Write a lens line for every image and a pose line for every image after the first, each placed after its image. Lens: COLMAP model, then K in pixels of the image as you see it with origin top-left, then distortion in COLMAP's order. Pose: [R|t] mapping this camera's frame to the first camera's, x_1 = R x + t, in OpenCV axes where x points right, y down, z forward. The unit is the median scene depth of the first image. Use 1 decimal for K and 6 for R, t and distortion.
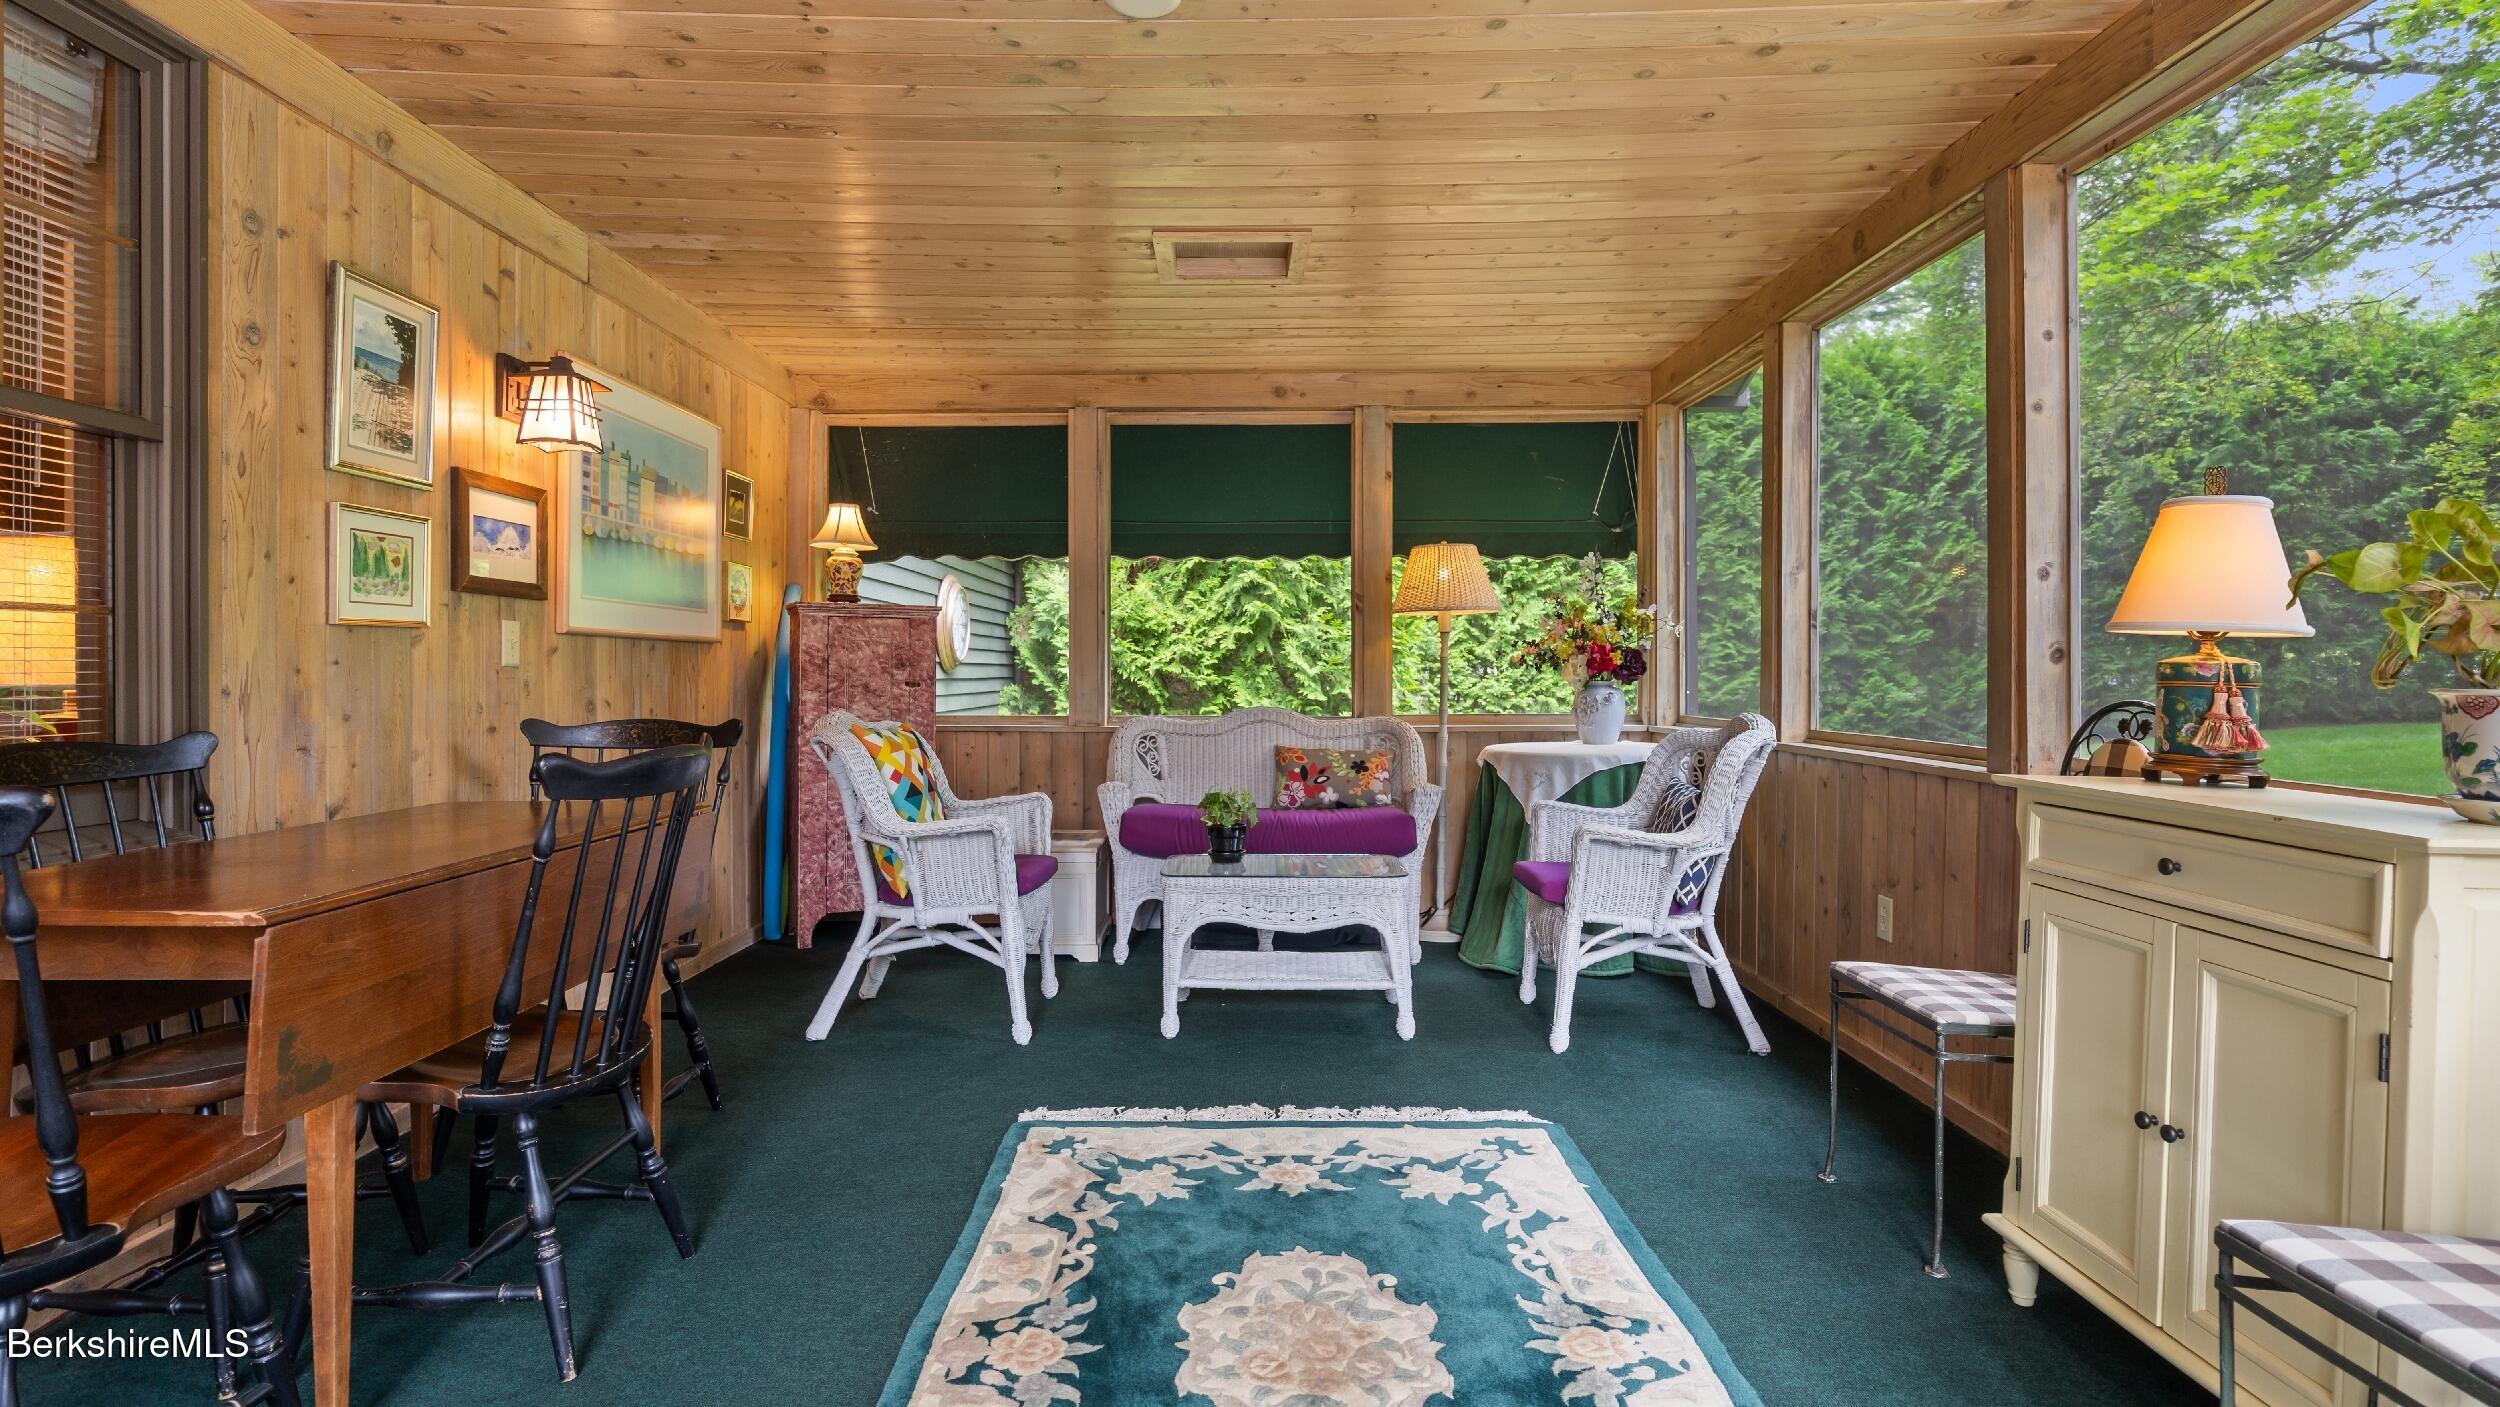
lens RADIAL K [[1229.4, 0, 1250.8], [0, 1229.4, 693.7], [0, 0, 1]] dist [-0.006040, -0.001671]
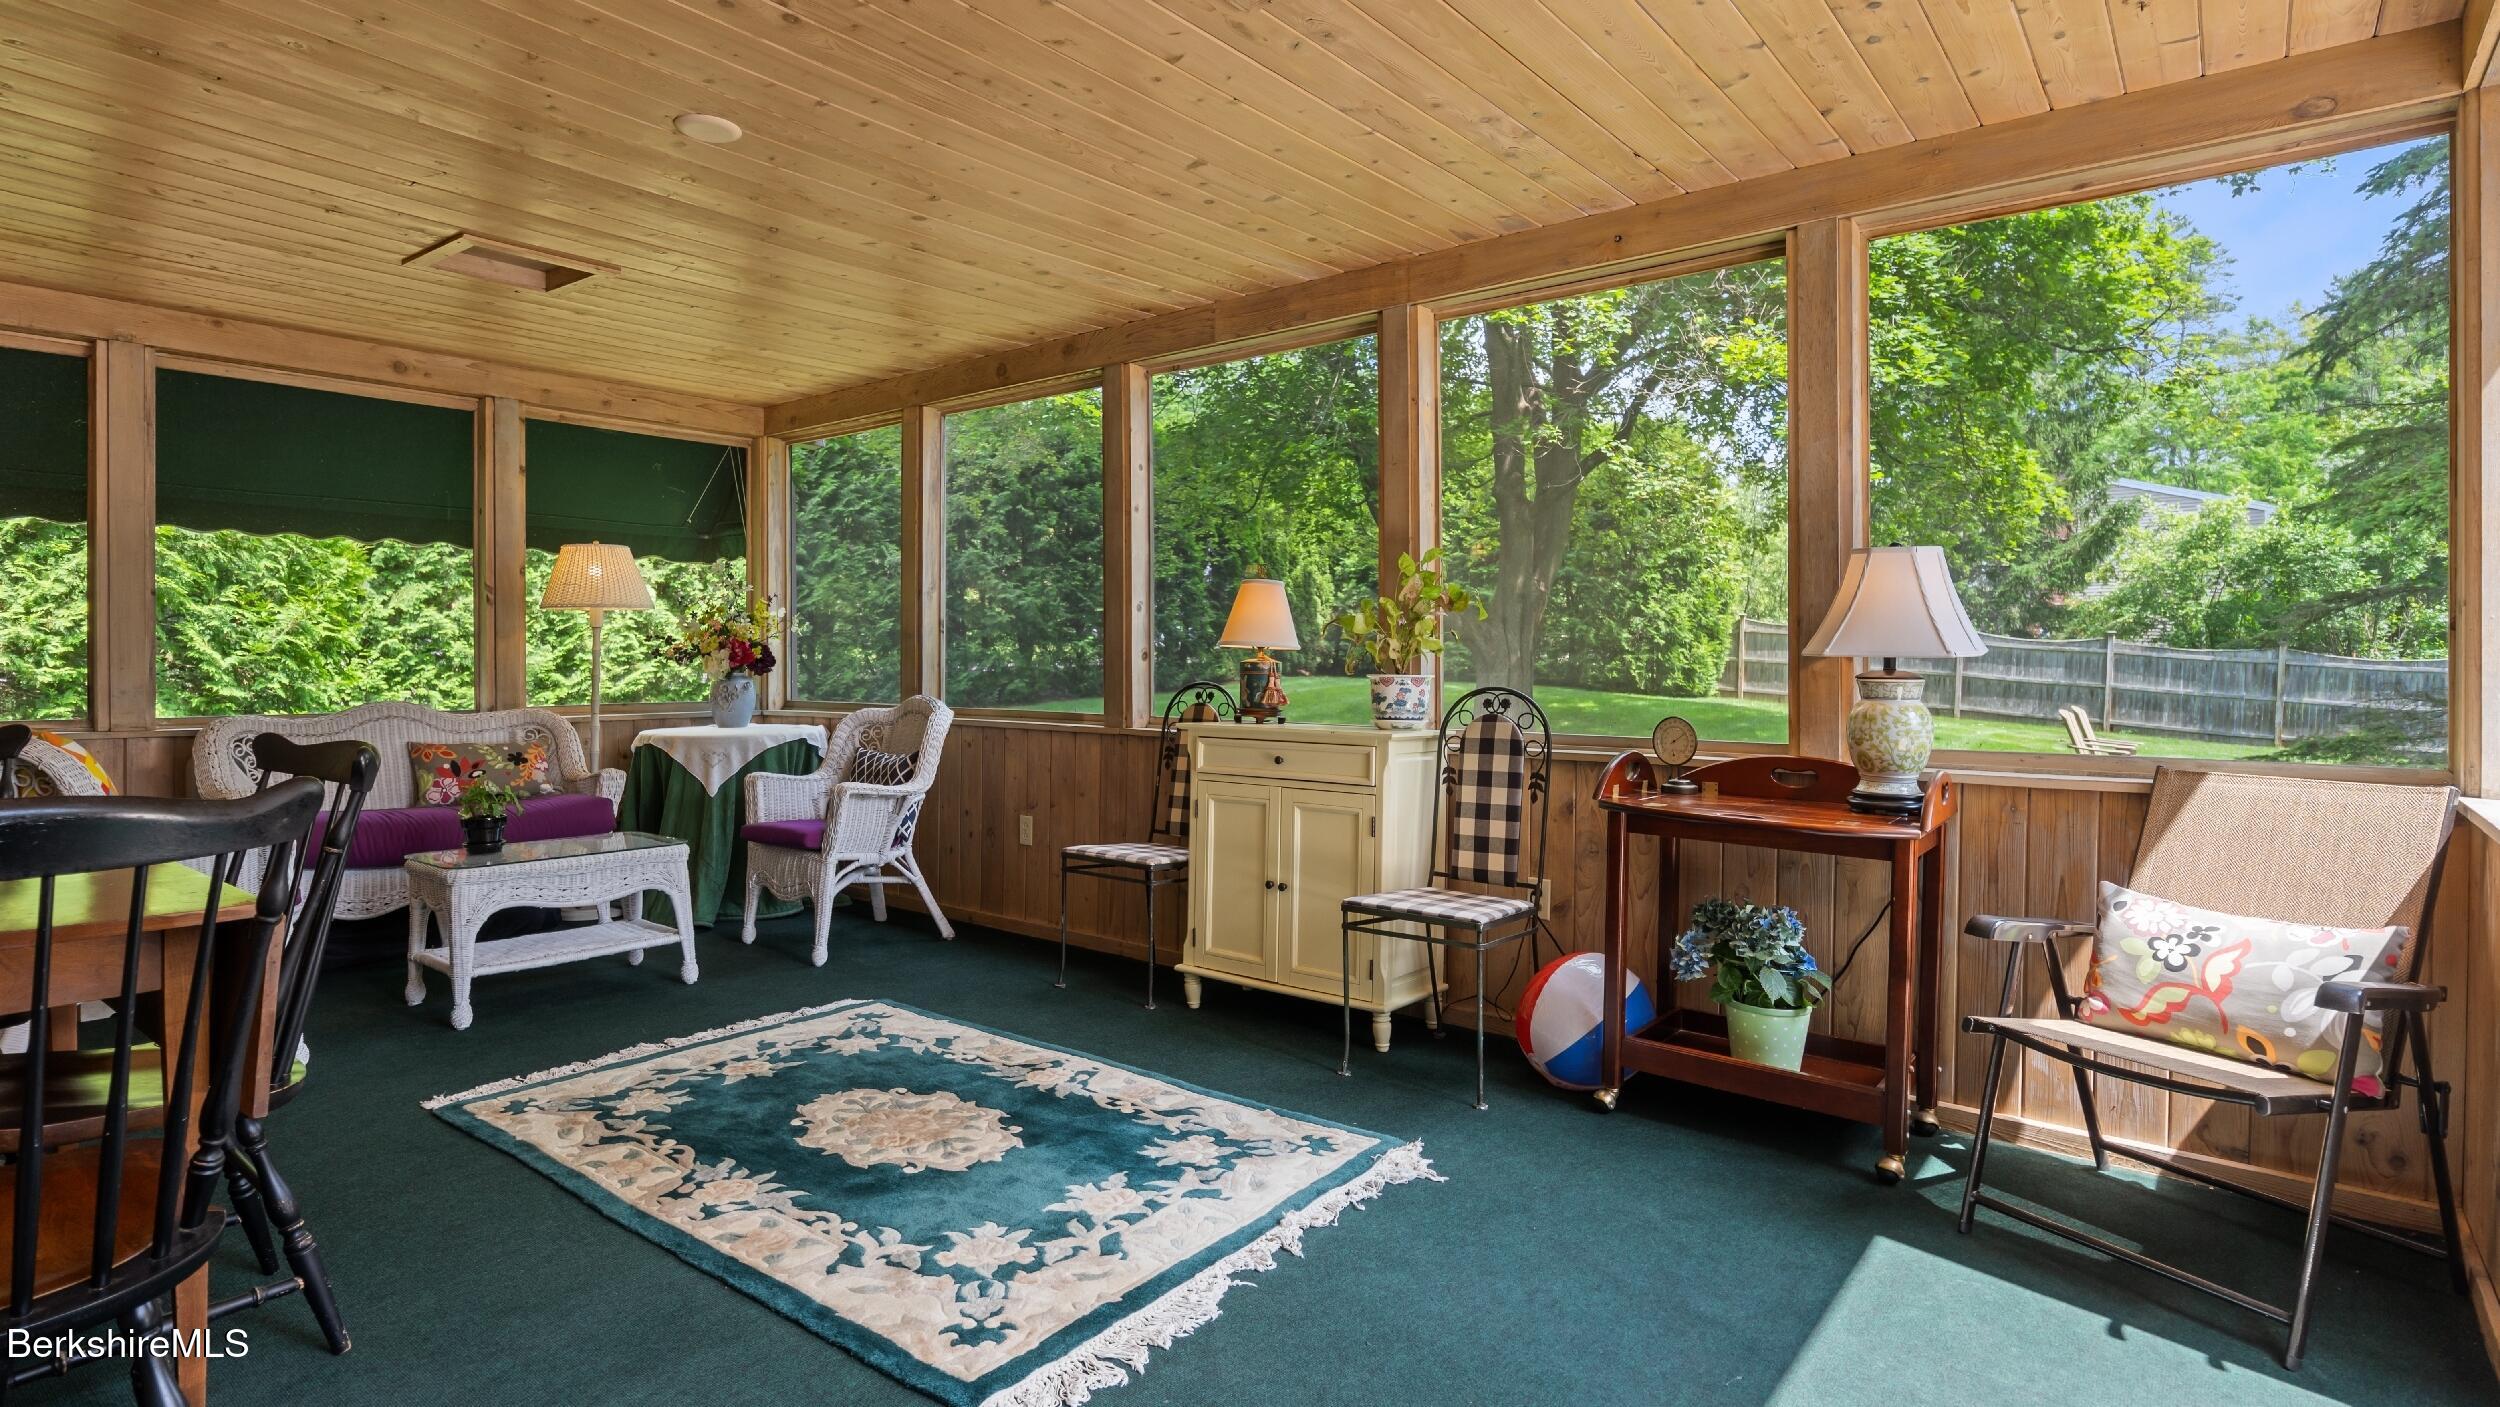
lens RADIAL K [[1229.4, 0, 1229.3], [0, 1229.4, 695.7], [0, 0, 1]] dist [-0.006040, -0.001671]
pose [[0.627966, -0.020369, 0.777974, -0.355542], [0.012538, 0.999792, 0.016057, -0.001287], [-0.778140, -0.000329, 0.628091, -0.095894]]
